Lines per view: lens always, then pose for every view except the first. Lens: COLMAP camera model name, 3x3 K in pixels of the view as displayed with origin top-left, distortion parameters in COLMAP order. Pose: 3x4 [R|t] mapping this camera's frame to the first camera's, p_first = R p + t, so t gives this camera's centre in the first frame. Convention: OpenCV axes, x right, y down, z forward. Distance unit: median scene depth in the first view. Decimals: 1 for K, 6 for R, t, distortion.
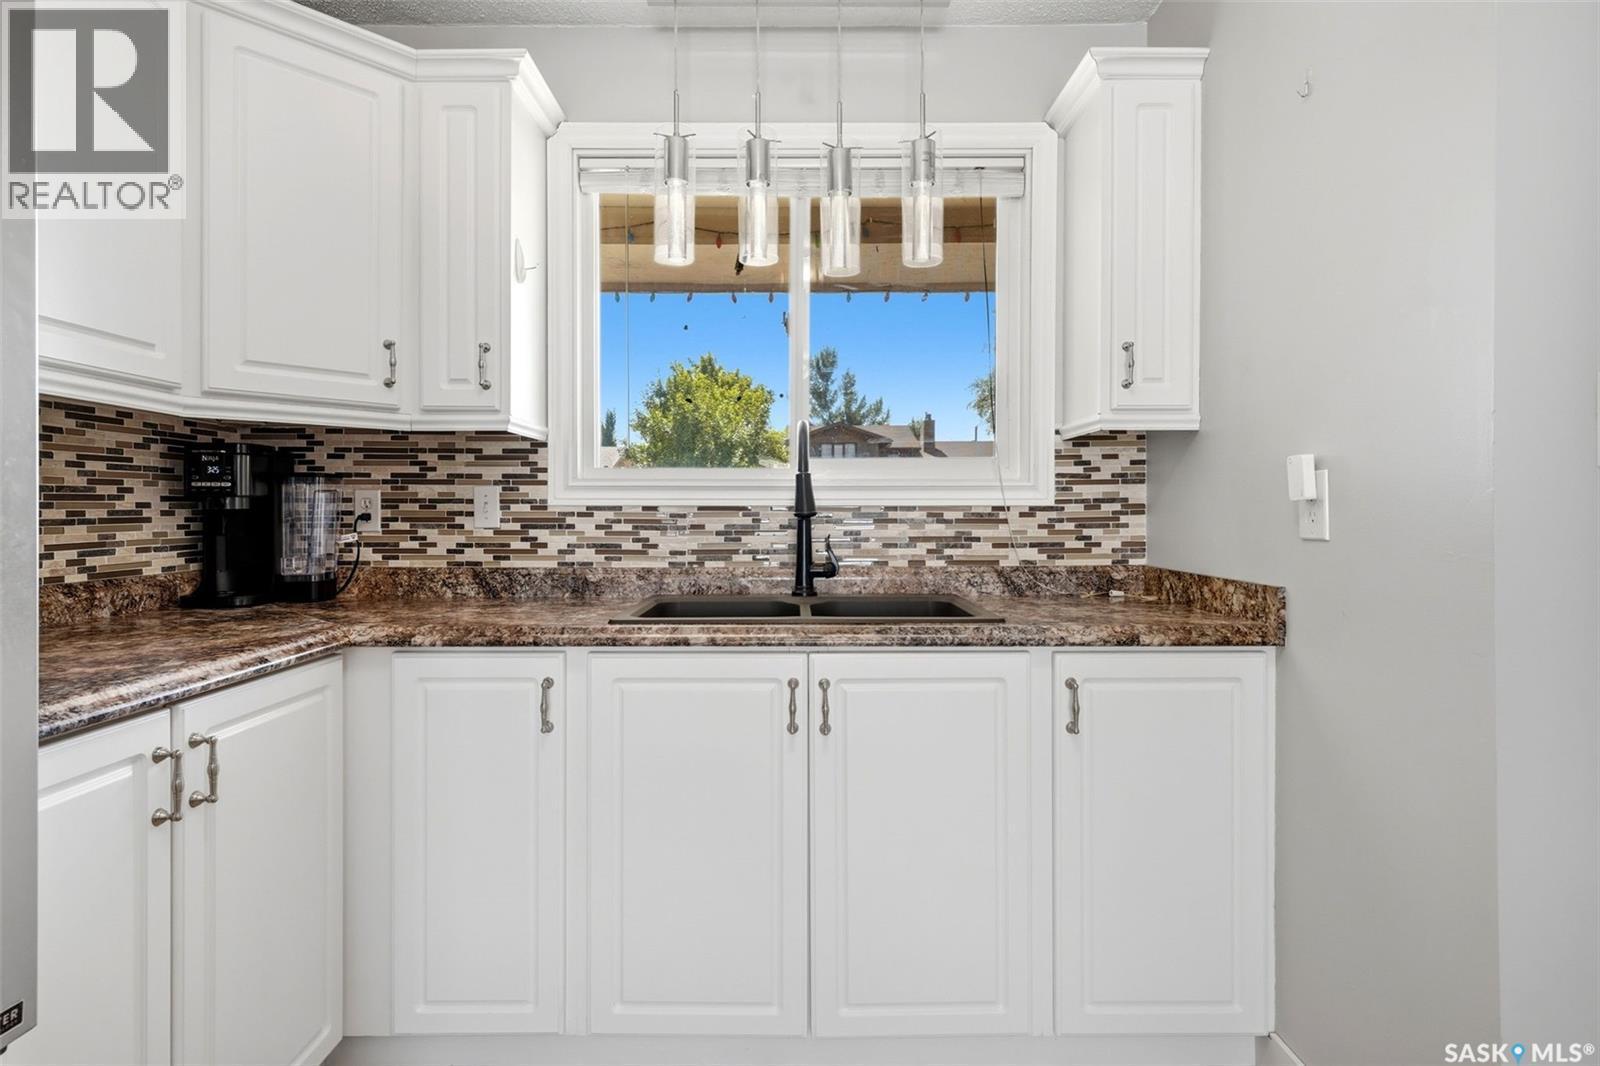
lens RADIAL K [[826.8, 0, 800.4], [0, 826.8, 511.4], [0, 0, 1]] dist [0.008203, -0.000468]
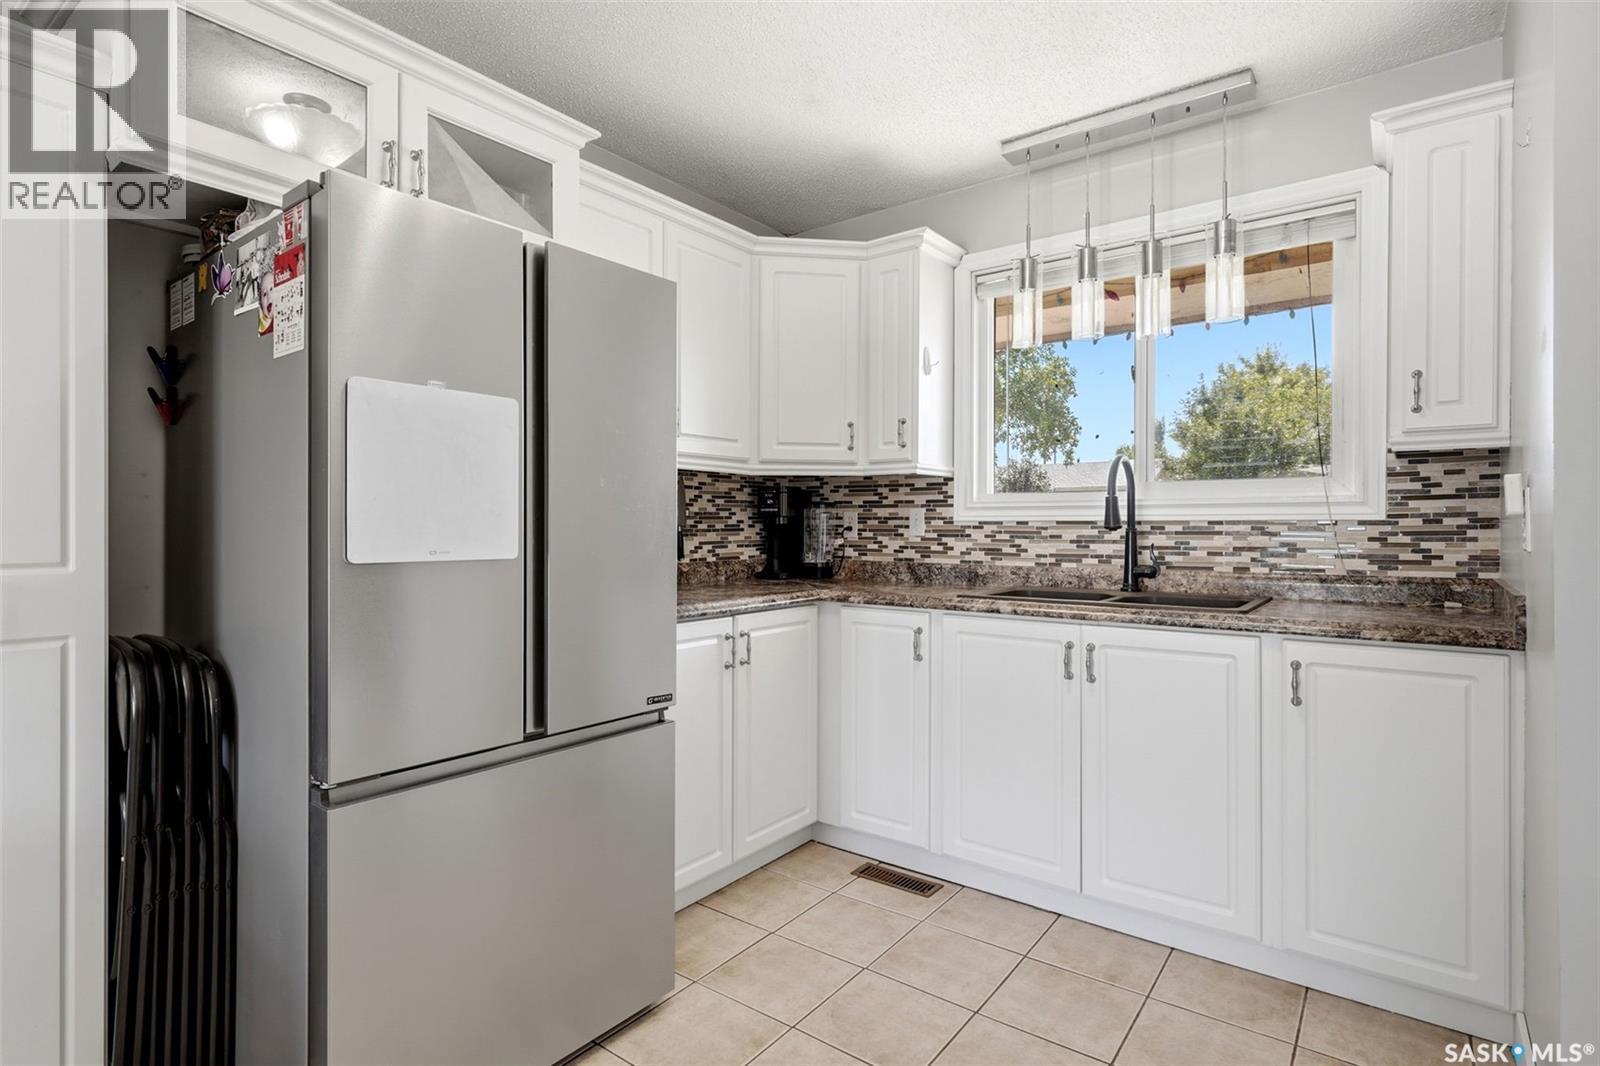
lens RADIAL K [[826.8, 0, 800.4], [0, 826.8, 511.4], [0, 0, 1]] dist [0.008203, -0.000468]
pose [[0.792967, -0.009539, -0.609190, 0.369302], [-0.000188, 0.999874, -0.015902, -0.000930], [0.609265, 0.012724, 0.792865, -0.319085]]
